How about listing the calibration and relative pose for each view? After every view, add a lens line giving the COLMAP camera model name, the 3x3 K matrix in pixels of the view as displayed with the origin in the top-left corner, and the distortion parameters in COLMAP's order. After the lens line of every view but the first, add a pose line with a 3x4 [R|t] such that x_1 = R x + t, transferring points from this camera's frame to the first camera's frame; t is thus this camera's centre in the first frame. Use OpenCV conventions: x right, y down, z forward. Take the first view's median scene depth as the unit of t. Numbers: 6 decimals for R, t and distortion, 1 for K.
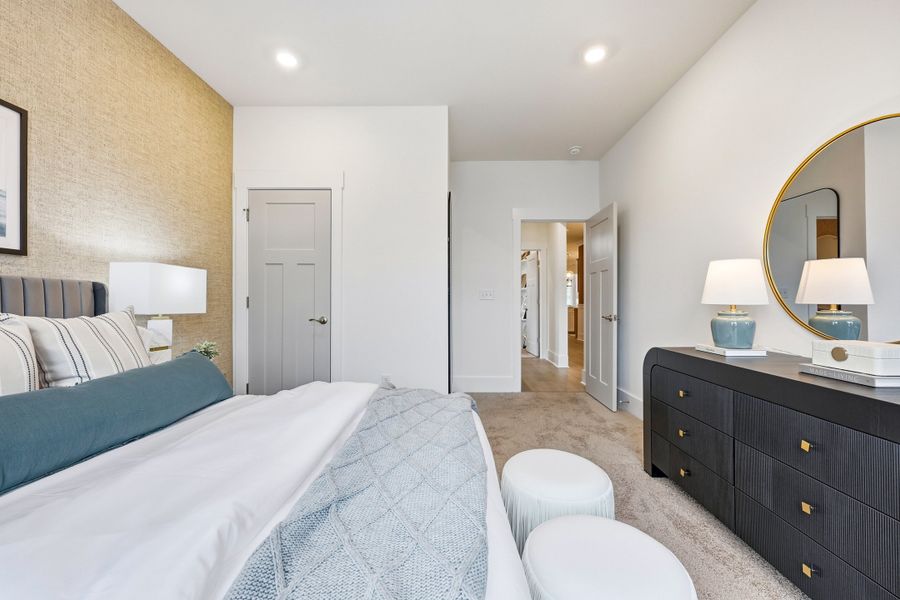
lens RADIAL K [[367.0, 0, 450.3], [0, 367.0, 298.2], [0, 0, 1]] dist [-0.002127, -0.000476]
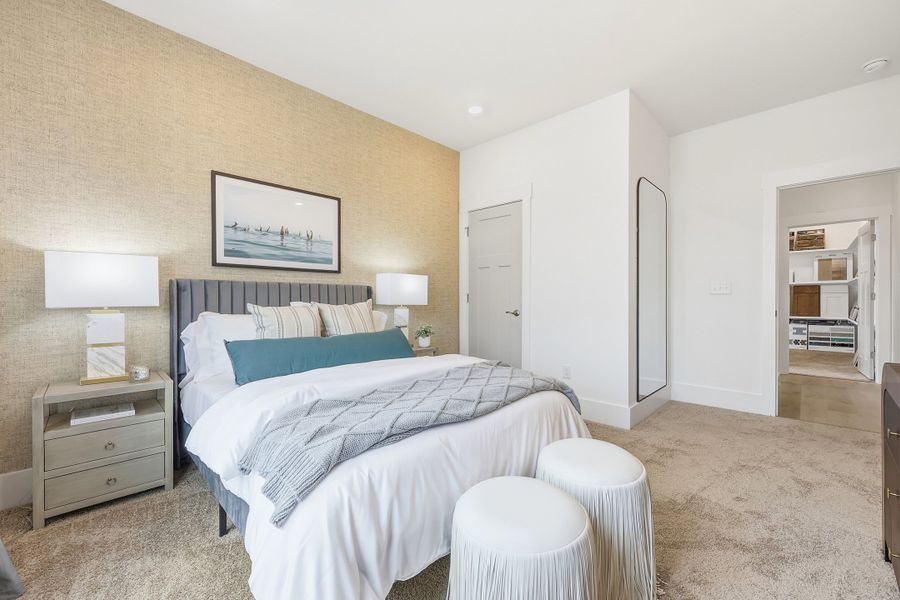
lens RADIAL K [[367.0, 0, 447.2], [0, 367.0, 300.8], [0, 0, 1]] dist [-0.002127, -0.000476]
pose [[0.721538, 0.001866, -0.692372, 0.422030], [0.007263, 0.999921, 0.010264, 0.010037], [0.692337, -0.012435, 0.721467, -0.010037]]
